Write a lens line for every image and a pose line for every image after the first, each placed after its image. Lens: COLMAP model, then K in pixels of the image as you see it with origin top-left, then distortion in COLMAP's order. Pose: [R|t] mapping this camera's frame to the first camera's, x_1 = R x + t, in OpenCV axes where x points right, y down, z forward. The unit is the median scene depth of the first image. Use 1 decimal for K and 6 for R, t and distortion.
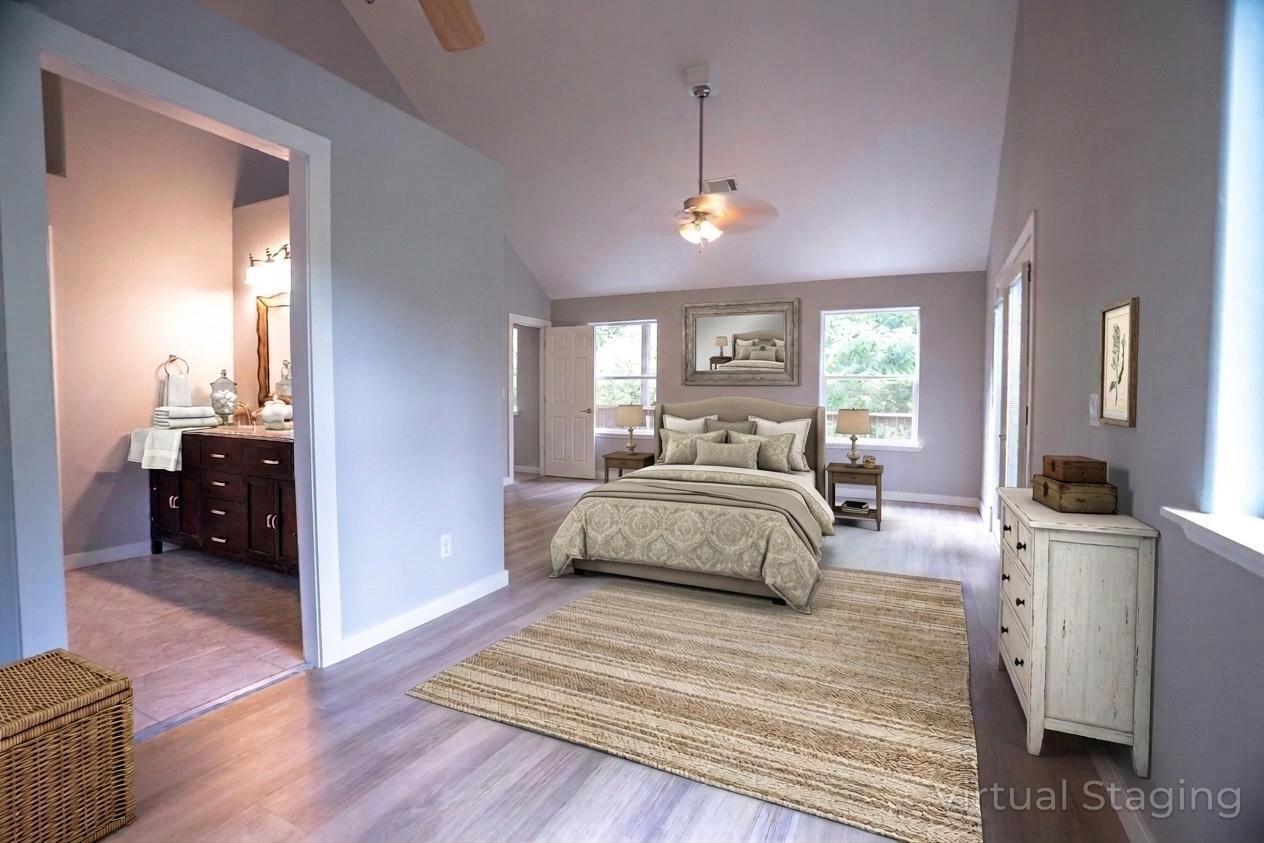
lens RADIAL K [[597.2, 0, 632.0], [0, 597.2, 421.5], [0, 0, 1]] dist [-0.002256, -0.000258]
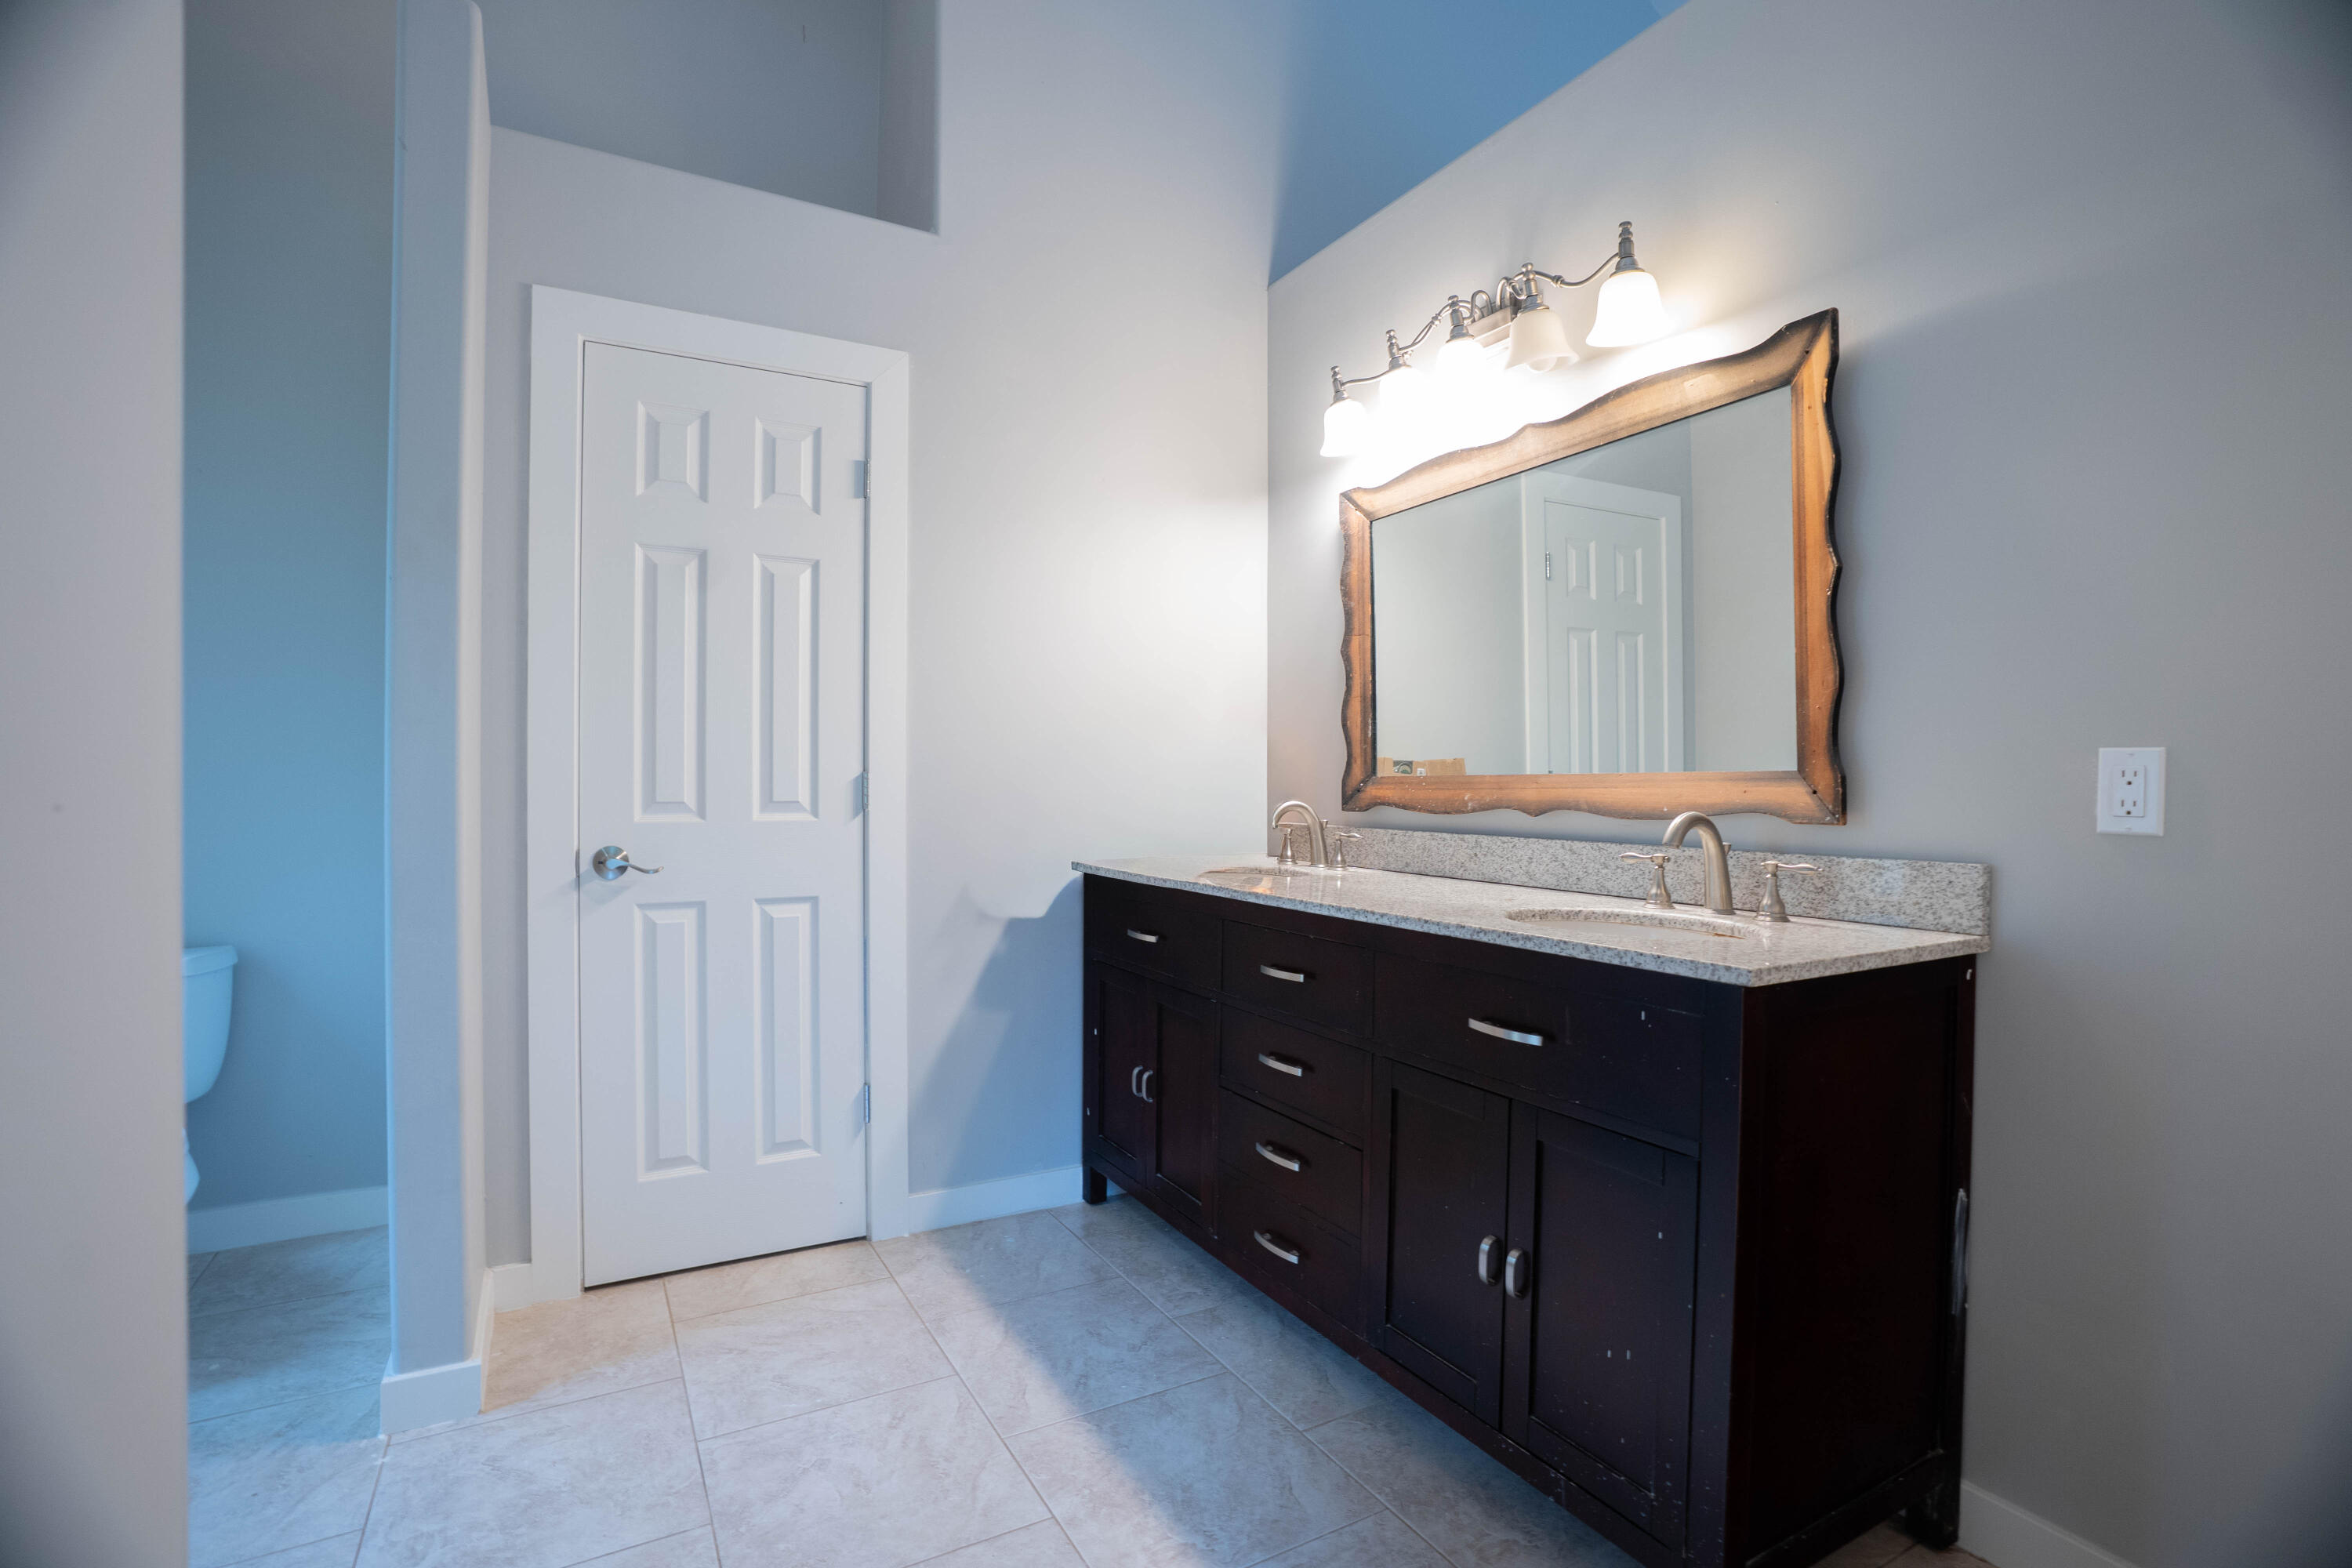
lens RADIAL K [[1111.2, 0, 1176.0], [0, 1111.2, 784.0], [0, 0, 1]] dist [-0.002256, -0.000258]
pose [[0.846093, -0.008849, -0.532962, -0.382339], [-0.018079, 0.998811, -0.045285, -0.010166], [0.532729, 0.047950, 0.844926, 0.428344]]
